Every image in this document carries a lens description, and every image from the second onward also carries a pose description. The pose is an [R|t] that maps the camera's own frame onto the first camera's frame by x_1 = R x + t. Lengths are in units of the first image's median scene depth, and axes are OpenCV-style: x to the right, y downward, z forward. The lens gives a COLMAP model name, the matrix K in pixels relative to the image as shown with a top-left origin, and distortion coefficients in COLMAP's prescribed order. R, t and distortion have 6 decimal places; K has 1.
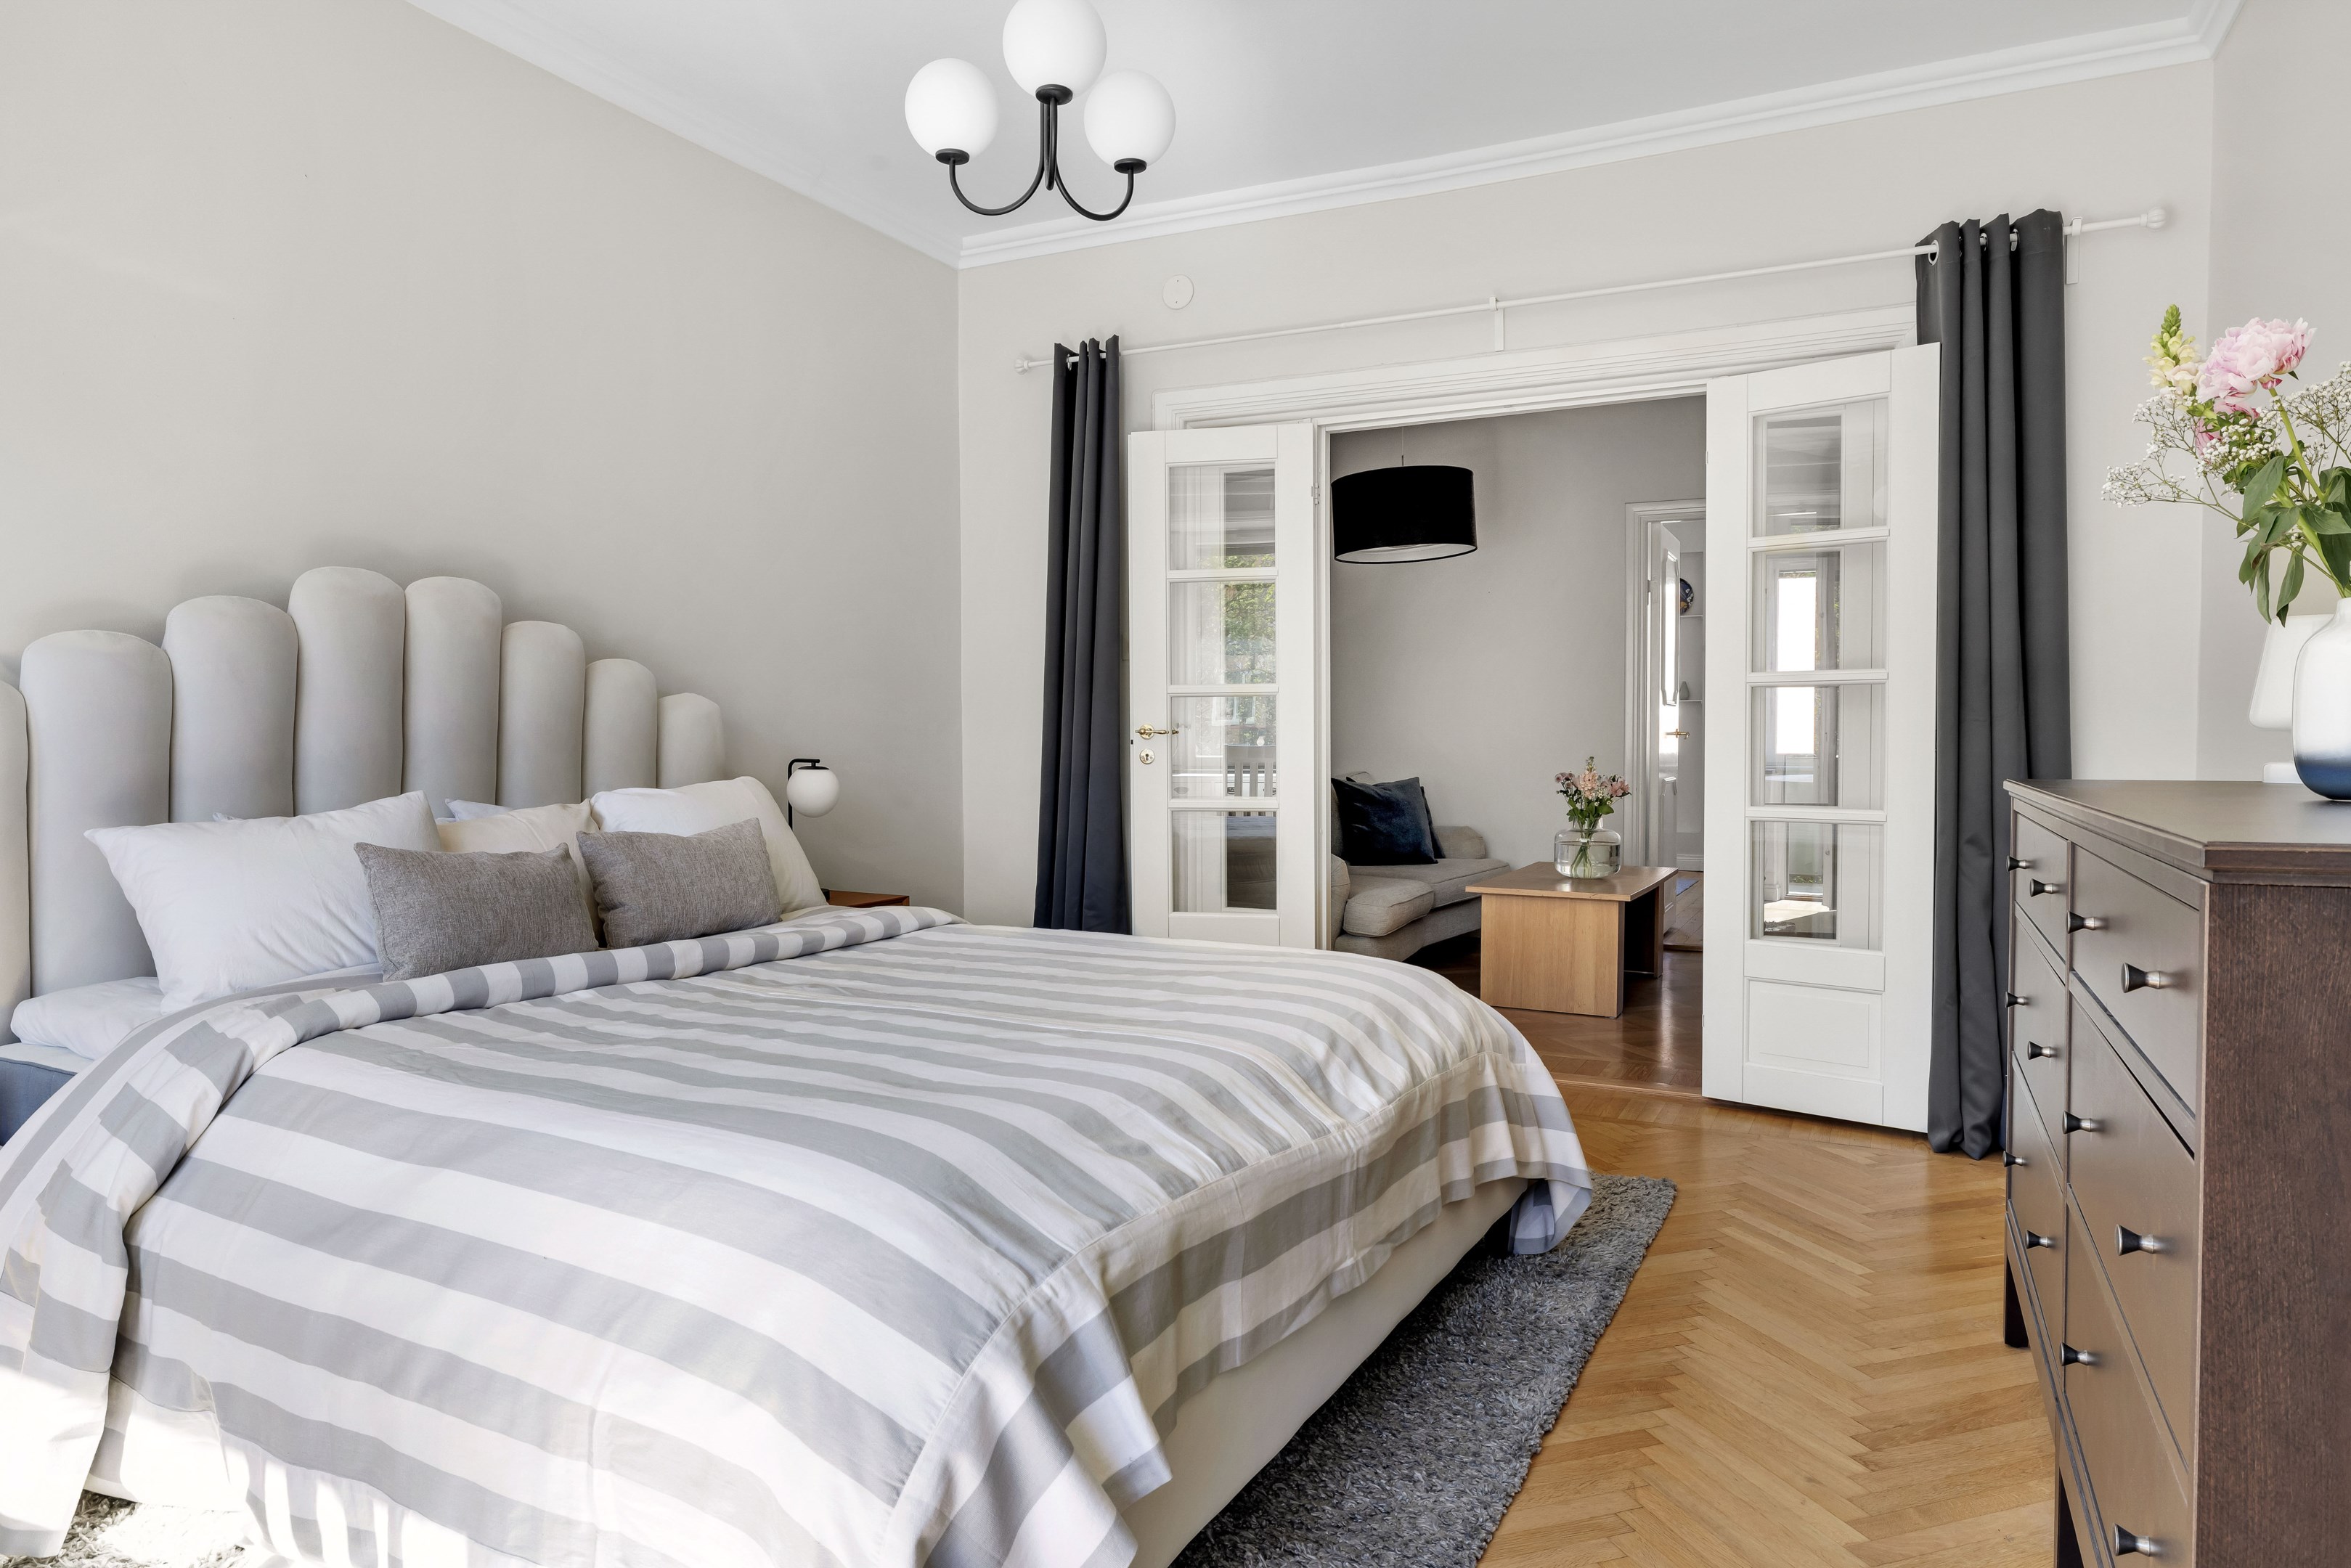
lens RADIAL K [[1410.0, 0, 1177.9], [0, 1410.0, 775.1], [0, 0, 1]] dist [-0.004039, 0.001972]
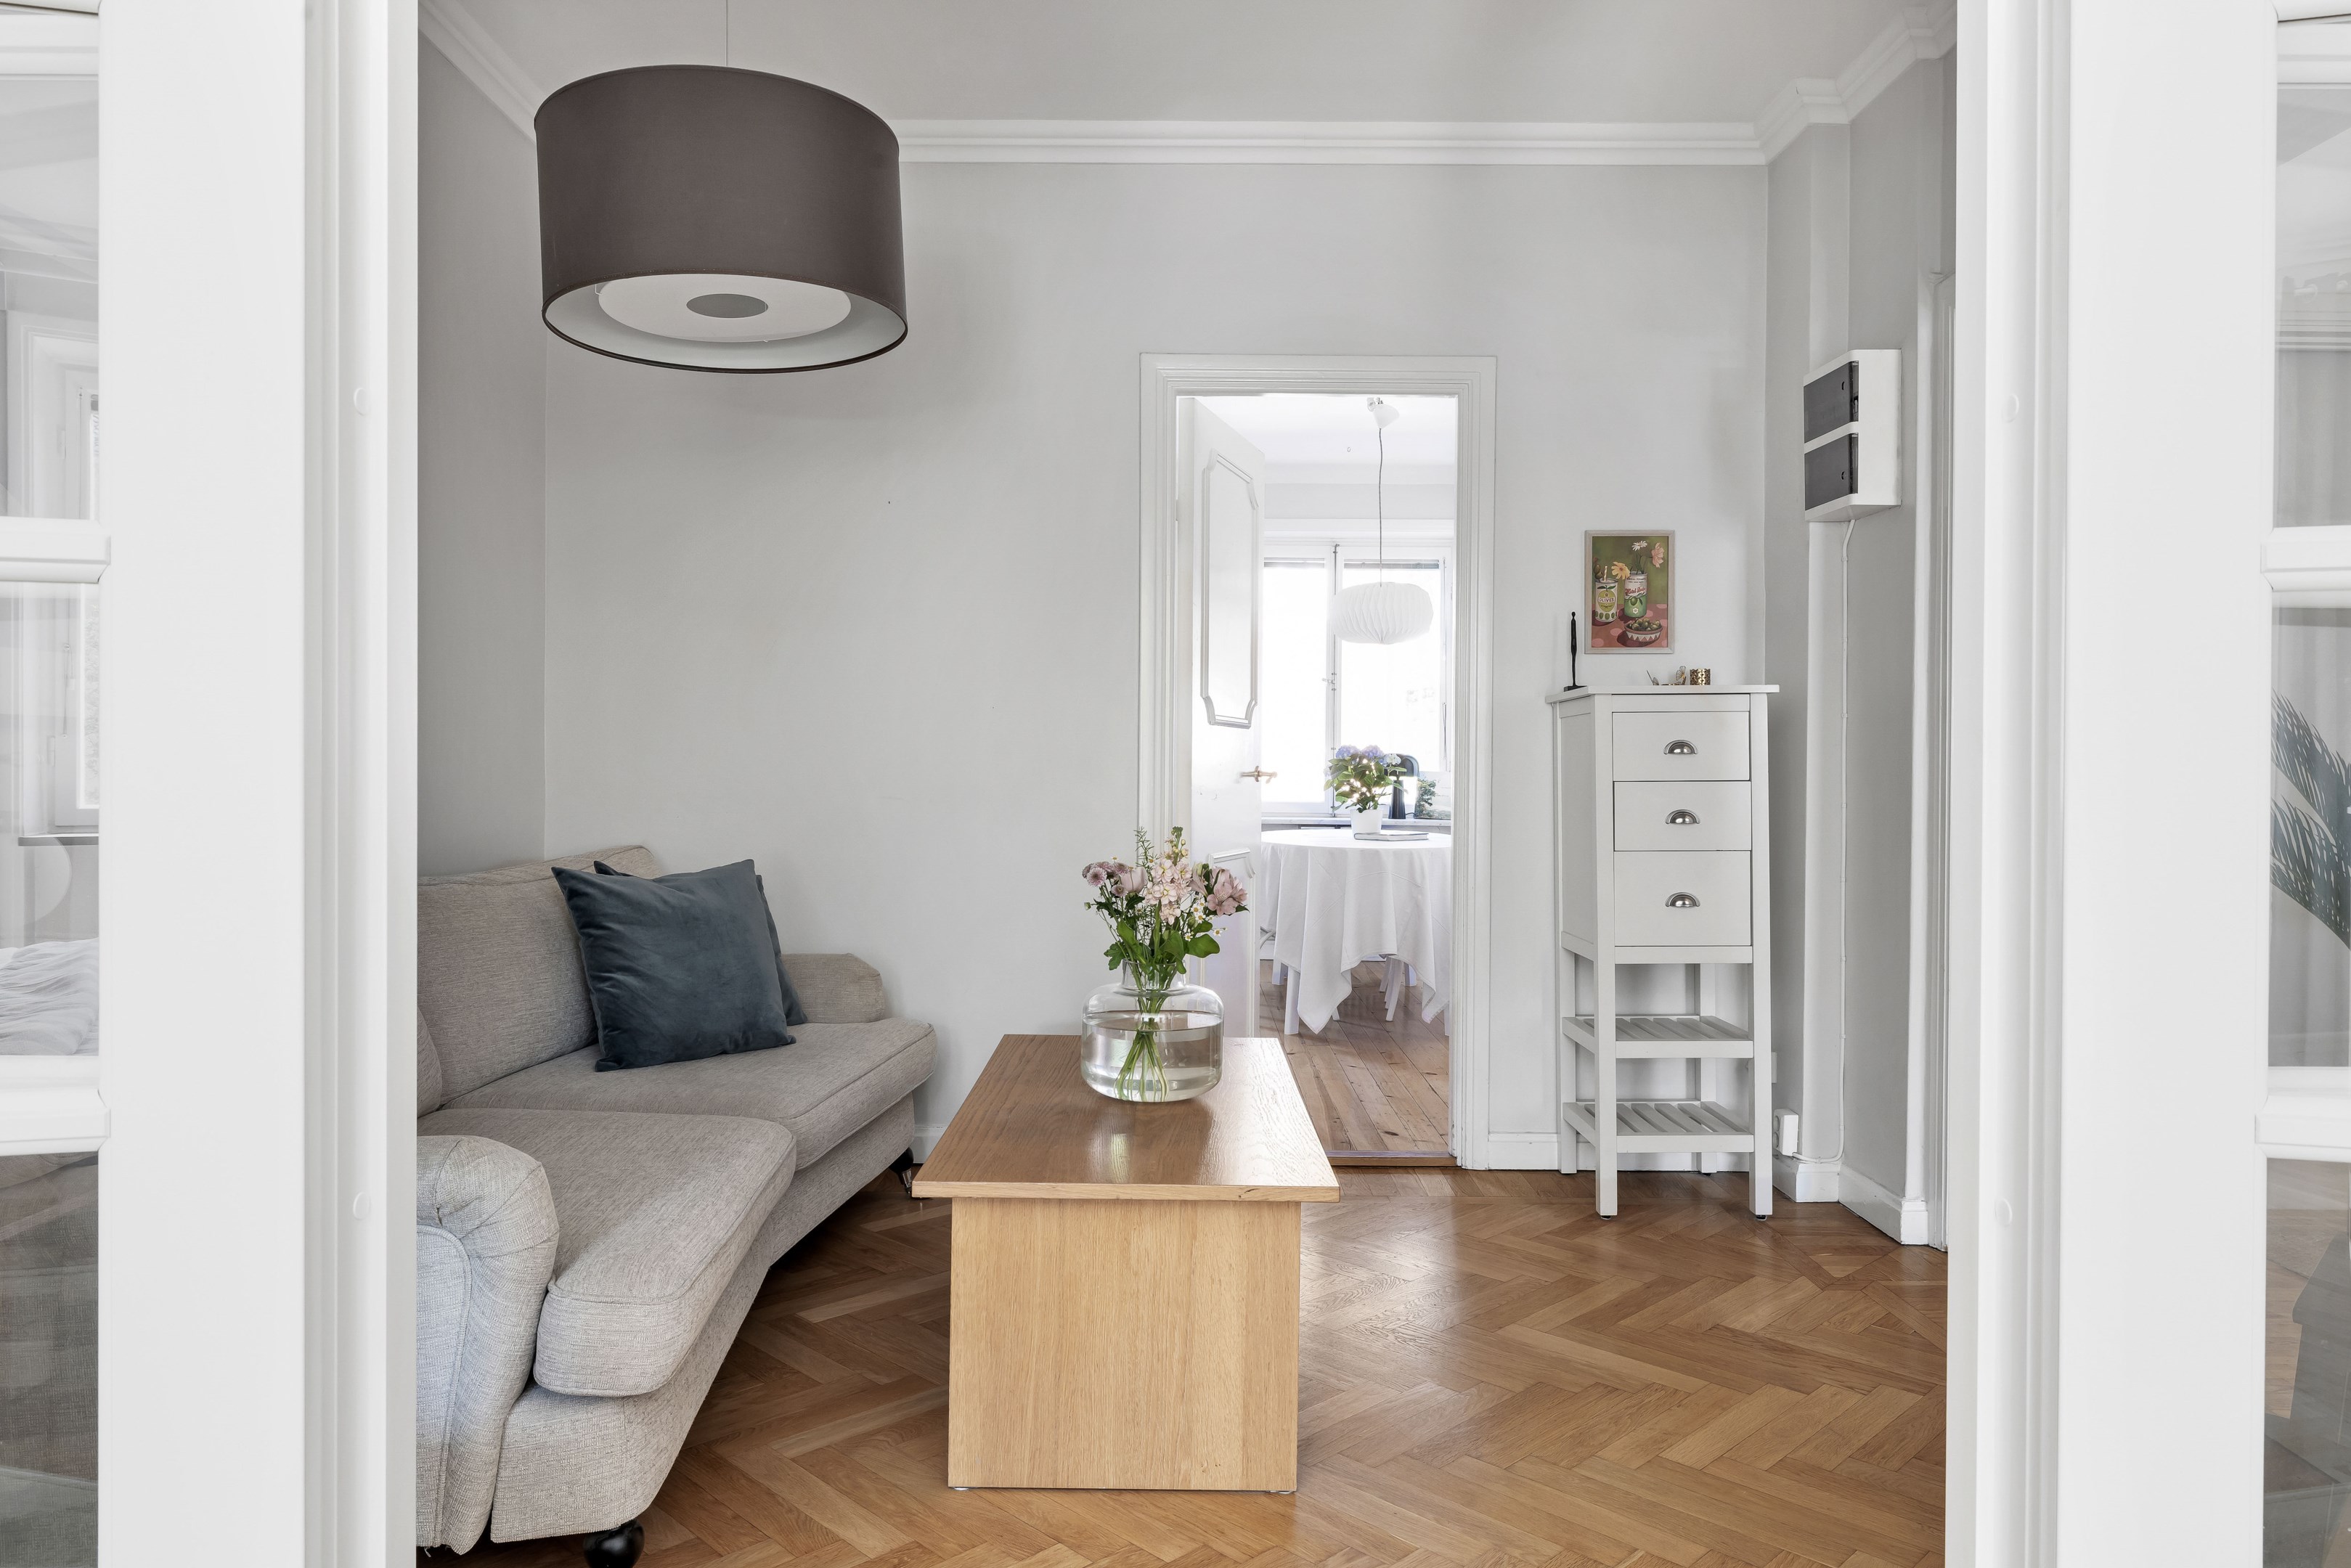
lens RADIAL K [[1410.0, 0, 1180.8], [0, 1410.0, 772.4], [0, 0, 1]] dist [-0.004039, 0.001972]
pose [[0.881441, 0.007002, 0.472242, 0.075537], [0.003271, 0.999776, -0.020929, -0.017922], [-0.472283, 0.019992, 0.881220, 0.529706]]
